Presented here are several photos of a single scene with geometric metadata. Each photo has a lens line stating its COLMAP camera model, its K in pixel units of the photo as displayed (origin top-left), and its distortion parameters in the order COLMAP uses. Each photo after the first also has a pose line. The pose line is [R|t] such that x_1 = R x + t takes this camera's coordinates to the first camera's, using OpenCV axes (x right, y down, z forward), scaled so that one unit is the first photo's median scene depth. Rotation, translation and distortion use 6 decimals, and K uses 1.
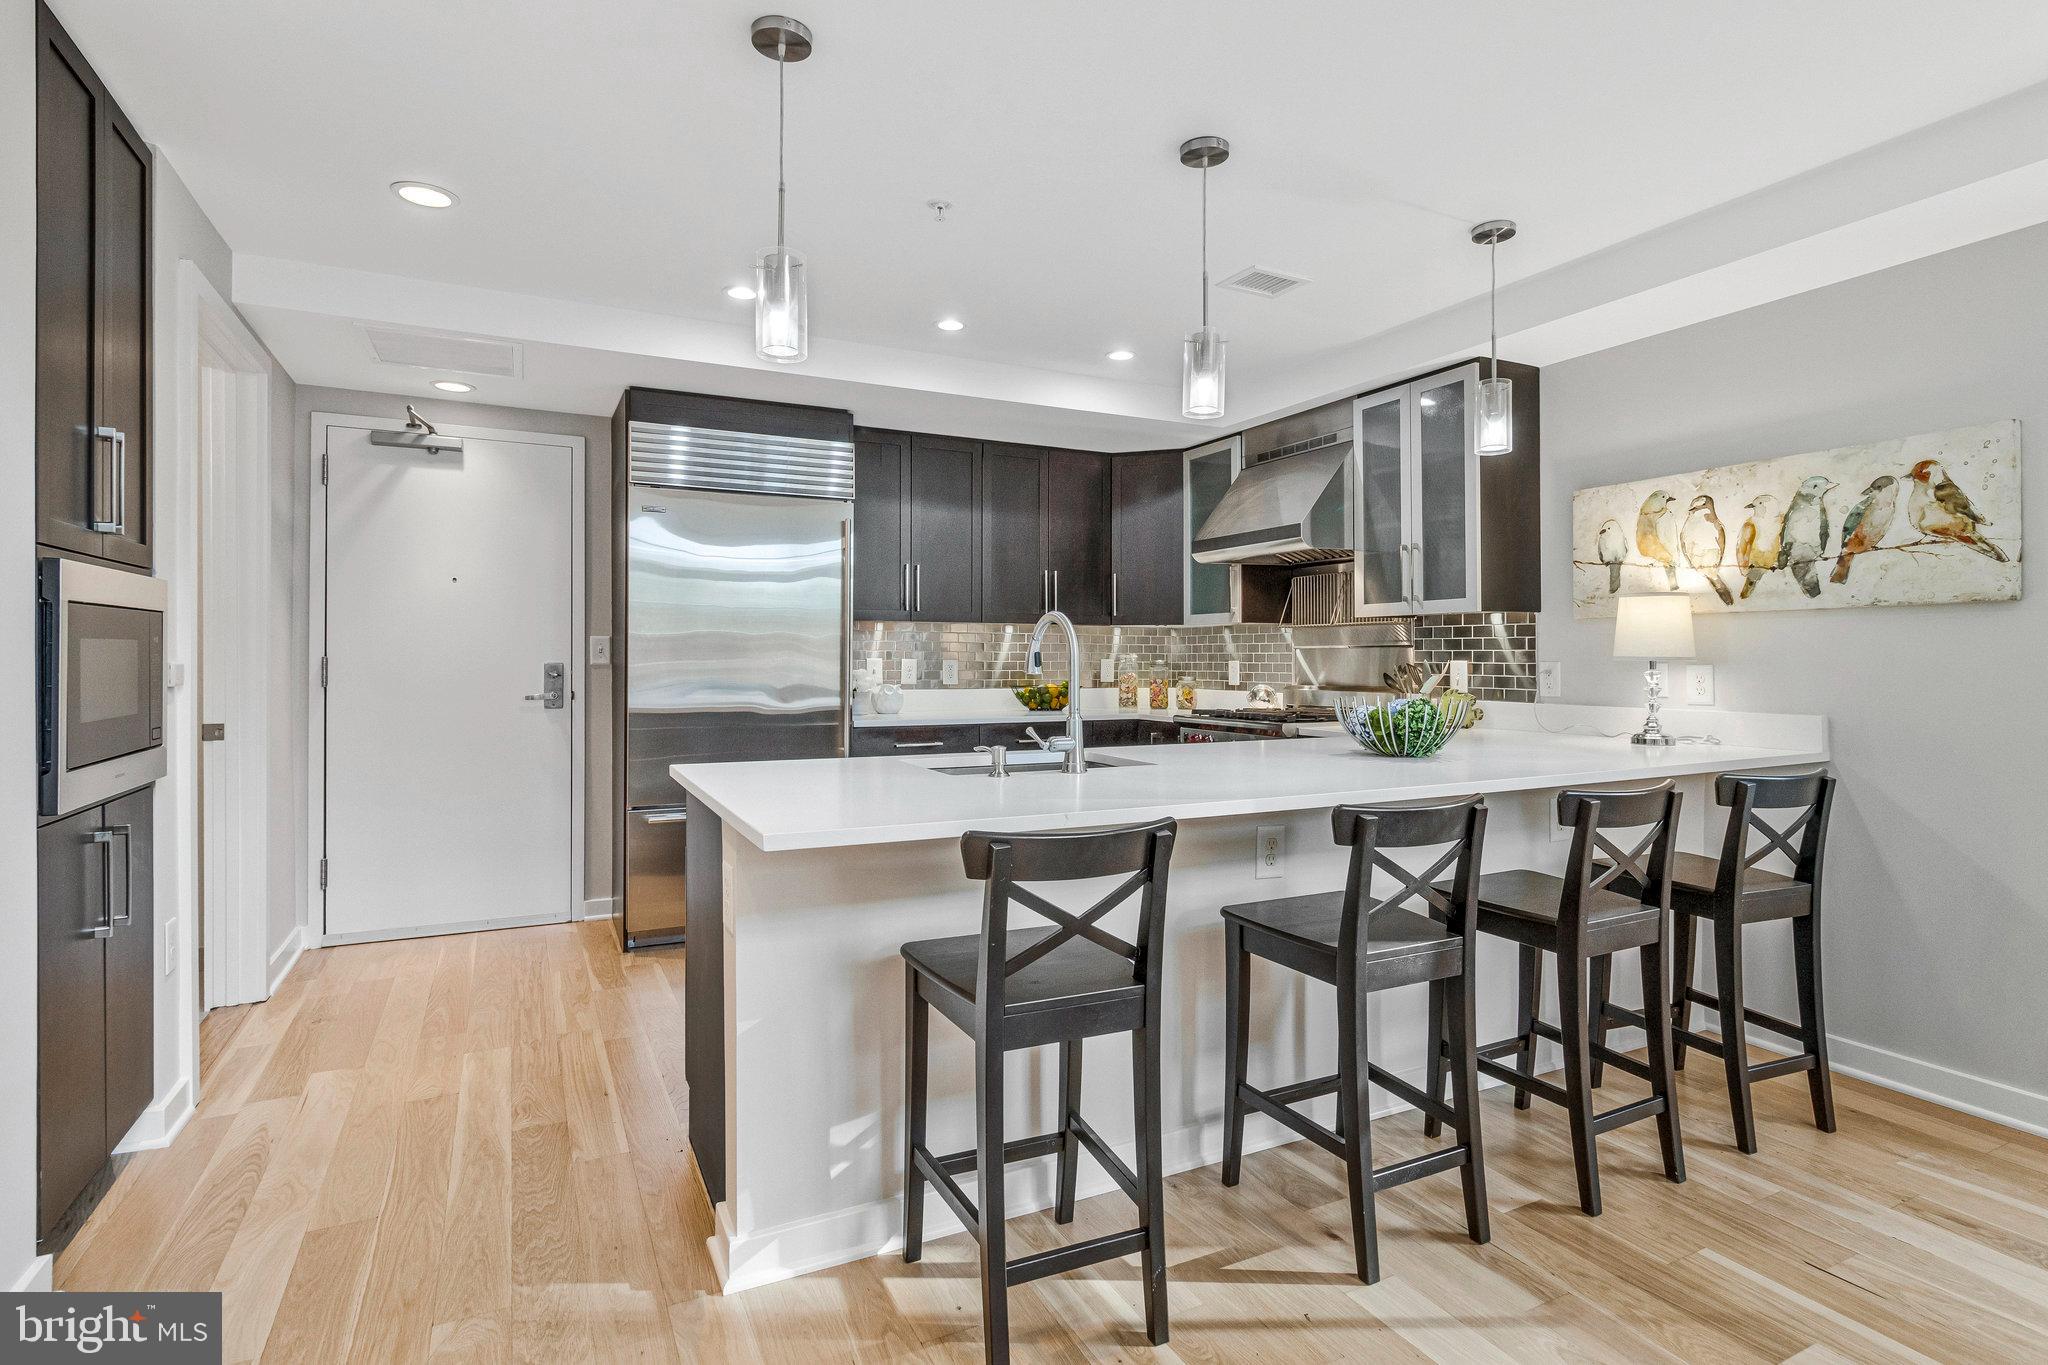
lens RADIAL K [[986.9, 0, 1036.6], [0, 986.9, 654.0], [0, 0, 1]] dist [0.000594, -0.000032]
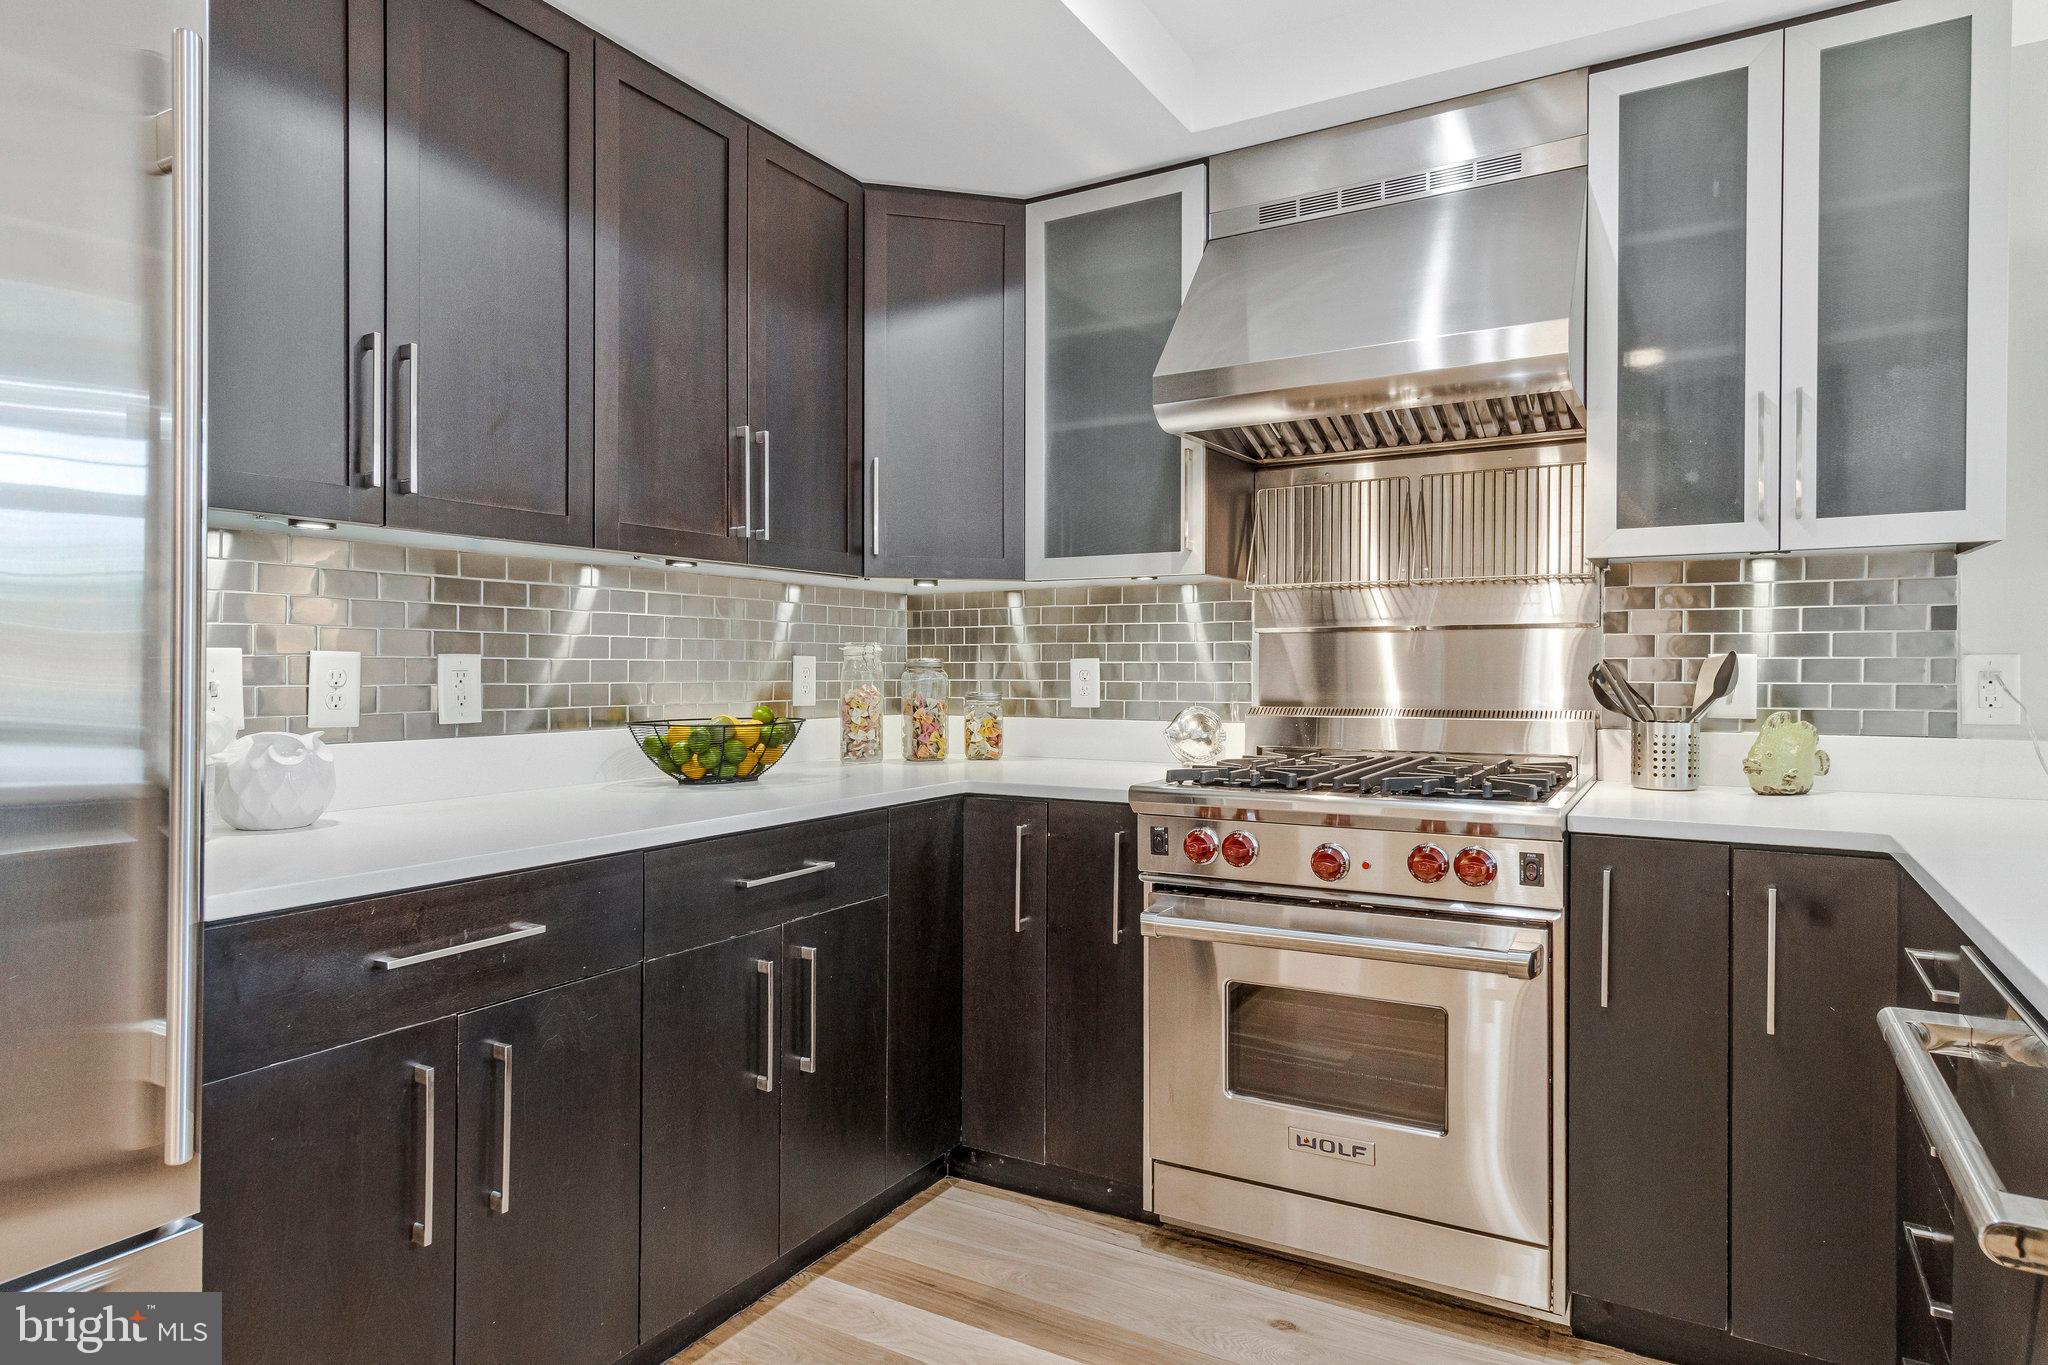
lens RADIAL K [[1162.3, 0, 1044.6], [0, 1162.3, 672.0], [0, 0, 1]] dist [0.000224, 0.001764]
pose [[0.844274, -0.004092, 0.535897, -0.136944], [-0.000044, 0.999970, 0.007704, 0.008929], [-0.535912, -0.006528, 0.844248, 0.543820]]
